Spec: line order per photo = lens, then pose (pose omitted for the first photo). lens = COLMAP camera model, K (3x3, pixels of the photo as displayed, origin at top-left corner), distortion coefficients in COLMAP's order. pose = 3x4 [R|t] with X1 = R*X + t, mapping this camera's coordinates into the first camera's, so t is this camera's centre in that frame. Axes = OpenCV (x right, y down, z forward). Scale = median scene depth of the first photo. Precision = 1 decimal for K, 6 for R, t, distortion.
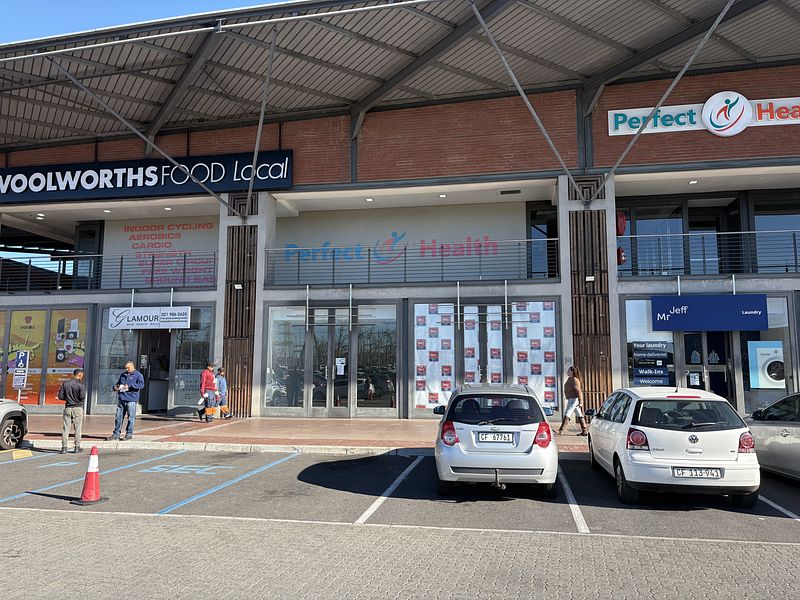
lens RADIAL K [[602.2, 0, 393.3], [0, 602.2, 295.6], [0, 0, 1]] dist [0.039176, -0.028025]
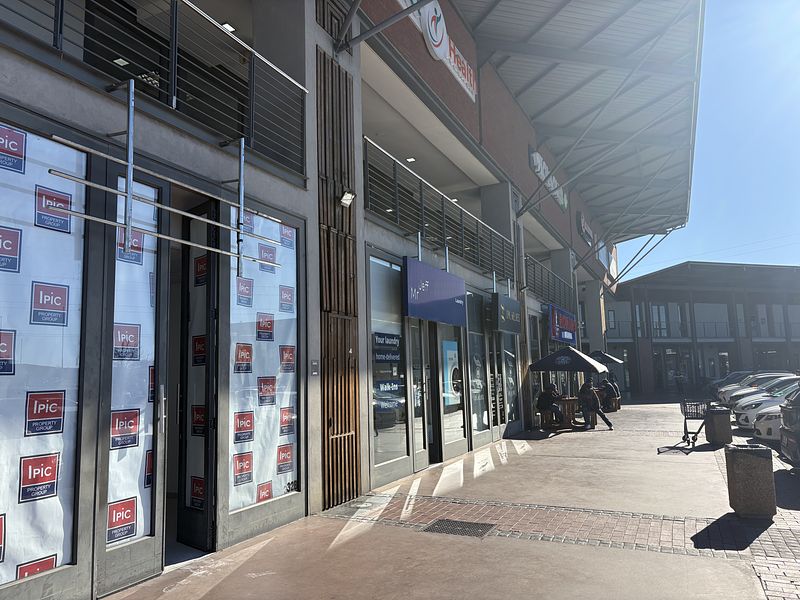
lens RADIAL K [[602.2, 0, 399.5], [0, 602.2, 300.6], [0, 0, 1]] dist [0.039176, -0.028025]
pose [[0.225854, 0.111927, 0.967710, -0.120044], [-0.080311, 0.992135, -0.096008, 0.092753], [-0.970845, -0.056034, 0.233066, 0.810364]]
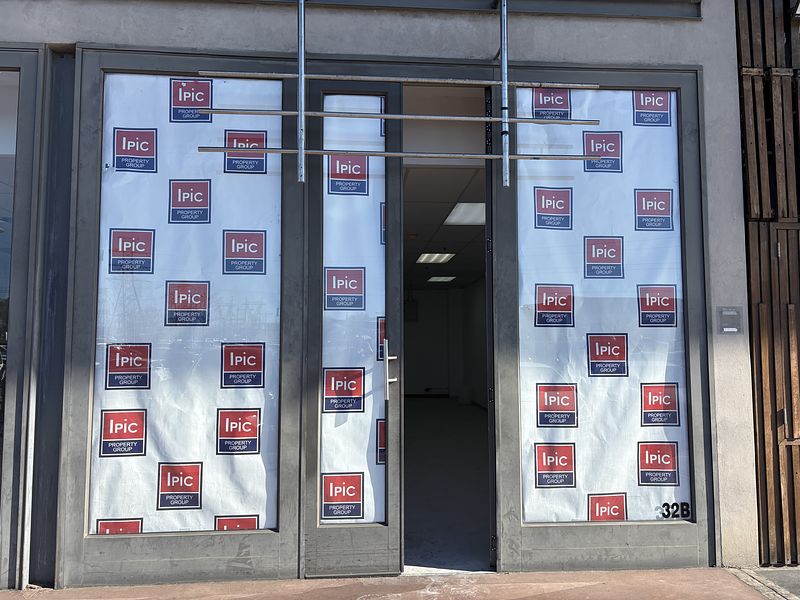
lens RADIAL K [[602.2, 0, 397.1], [0, 602.2, 299.5], [0, 0, 1]] dist [0.039176, -0.028025]
pose [[0.959199, 0.015143, 0.282325, 0.079476], [-0.026960, 0.998913, 0.038021, 0.089654], [-0.281442, -0.044081, 0.958565, 0.764939]]
